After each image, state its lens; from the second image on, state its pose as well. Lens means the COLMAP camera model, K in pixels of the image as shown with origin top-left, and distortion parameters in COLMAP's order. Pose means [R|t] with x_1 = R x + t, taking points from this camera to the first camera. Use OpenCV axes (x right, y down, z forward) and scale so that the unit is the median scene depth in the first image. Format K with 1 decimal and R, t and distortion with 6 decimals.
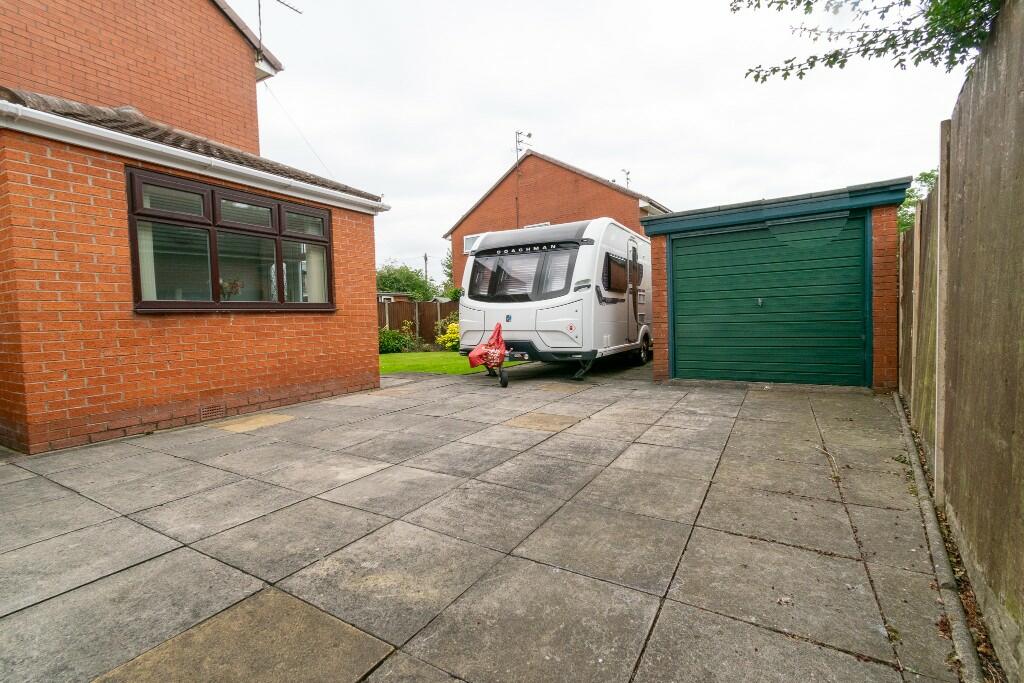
lens RADIAL K [[451.9, 0, 512.5], [0, 451.9, 338.4], [0, 0, 1]] dist [0.001997, -0.000207]
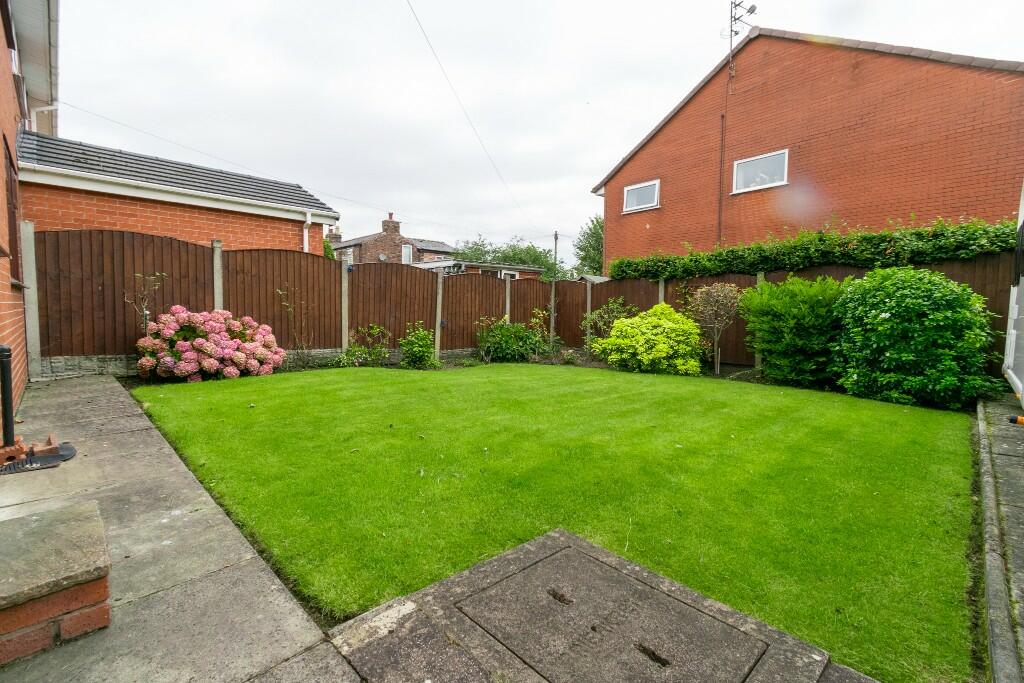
lens RADIAL K [[451.9, 0, 512.5], [0, 451.9, 338.4], [0, 0, 1]] dist [0.001997, -0.000207]
pose [[0.964687, 0.058180, -0.256894, -0.093553], [-0.052585, 0.998207, 0.028605, -0.014177], [0.258097, -0.014086, 0.966016, 0.344339]]
